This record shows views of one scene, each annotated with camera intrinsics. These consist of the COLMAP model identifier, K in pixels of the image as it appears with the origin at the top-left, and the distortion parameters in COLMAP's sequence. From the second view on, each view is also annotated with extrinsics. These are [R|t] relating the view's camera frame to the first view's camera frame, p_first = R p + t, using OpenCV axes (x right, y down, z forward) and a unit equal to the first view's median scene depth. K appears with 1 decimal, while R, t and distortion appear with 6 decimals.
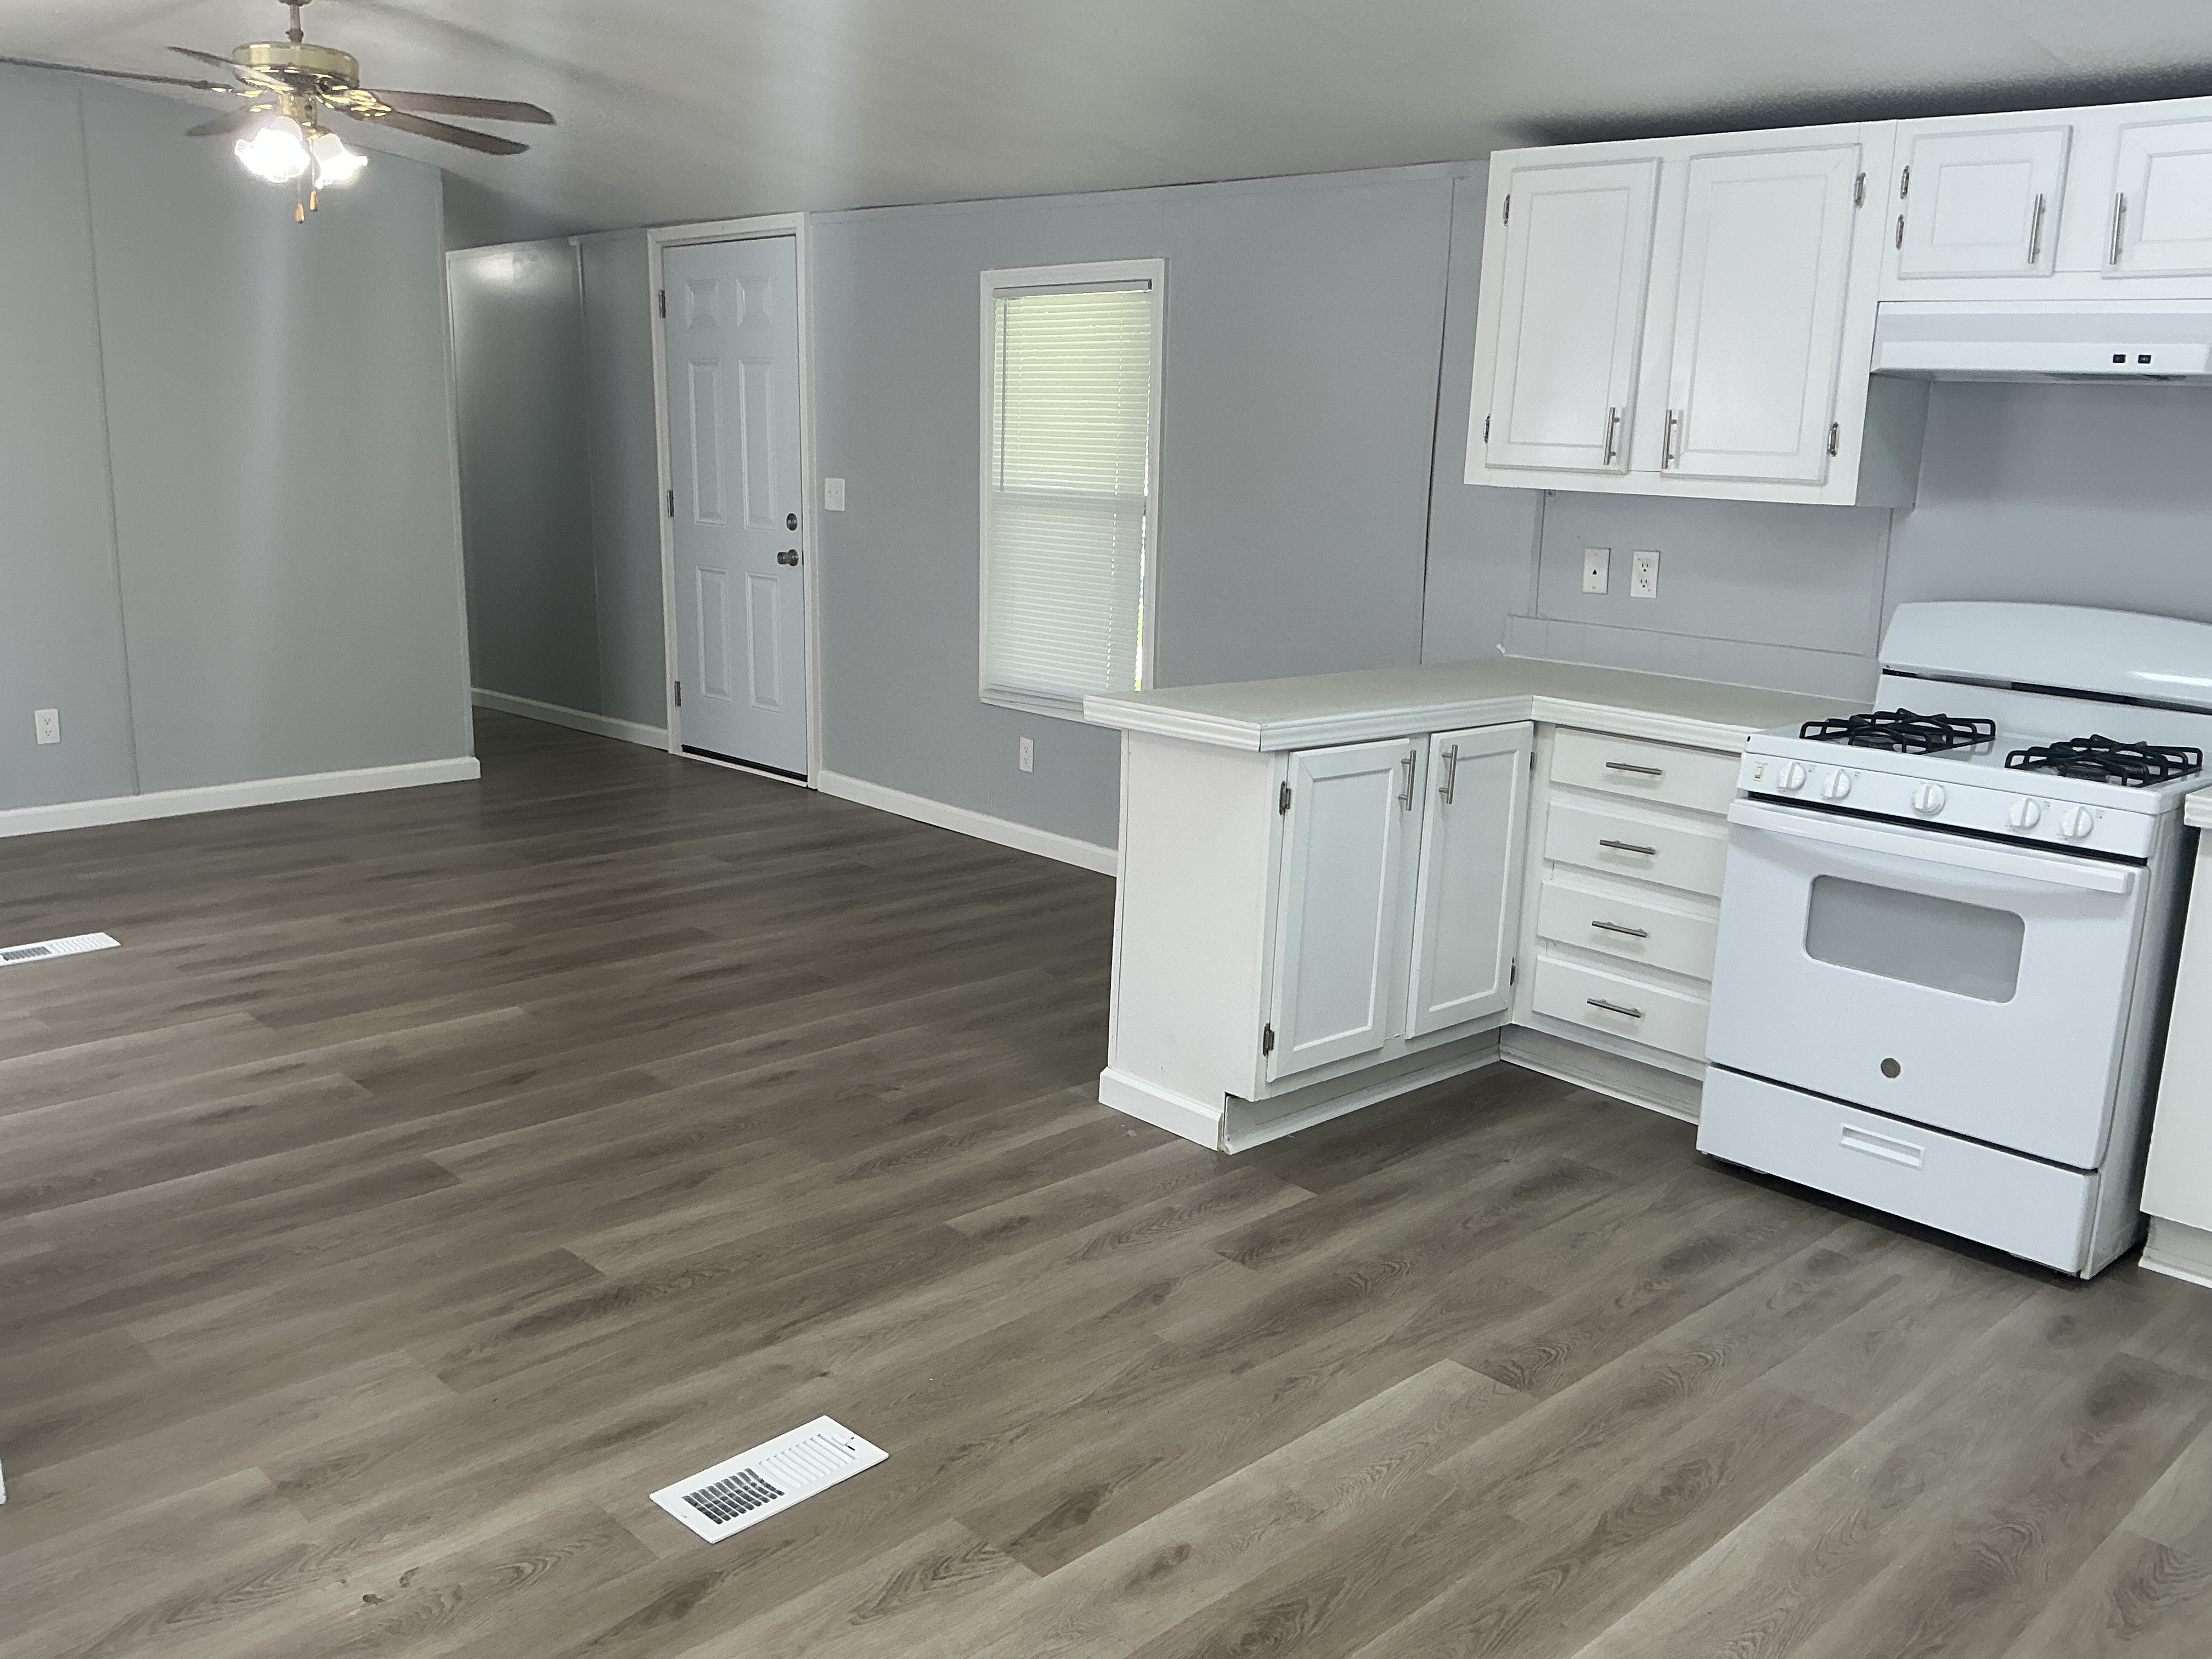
lens RADIAL K [[1866.8, 0, 1119.6], [0, 1866.8, 813.6], [0, 0, 1]] dist [0.105148, -0.196142]
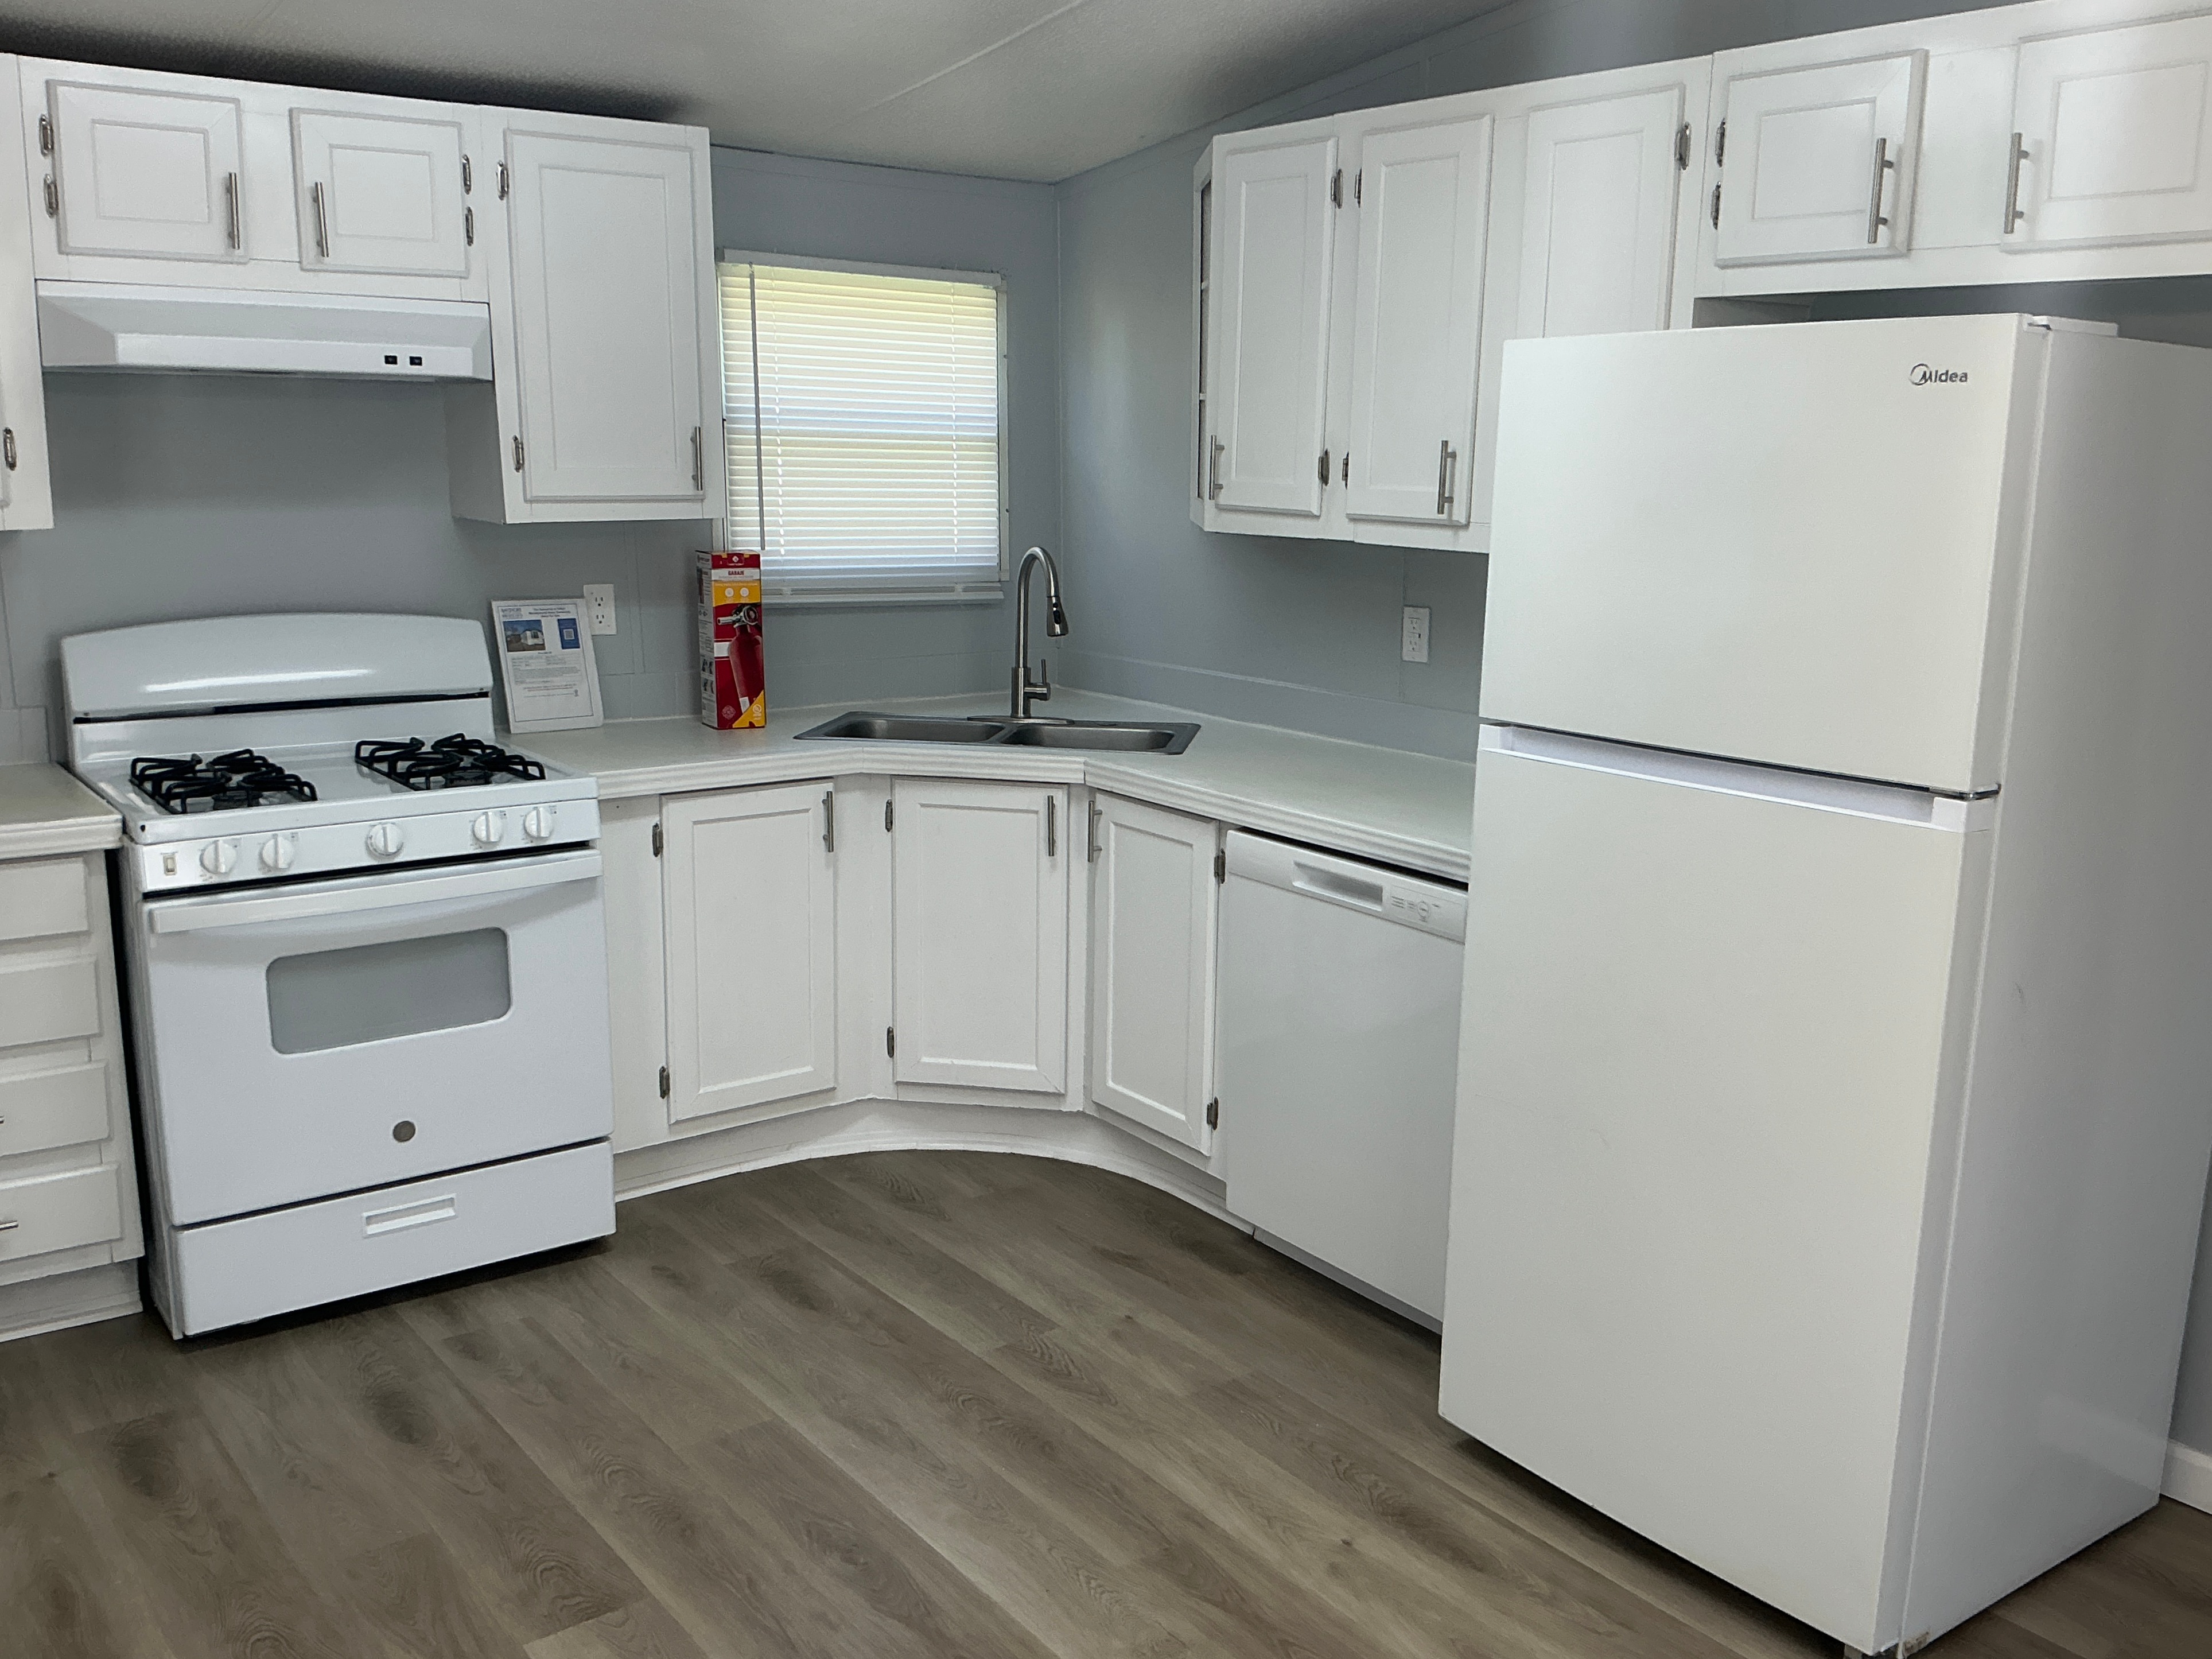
lens RADIAL K [[1866.9, 0, 1131.4], [0, 1866.9, 836.4], [0, 0, 1]] dist [0.105148, -0.196142]
pose [[0.132072, -0.242820, 0.961039, -0.328096], [0.188524, 0.957988, 0.216141, -0.112144], [-0.973147, 0.152633, 0.172301, 0.386886]]
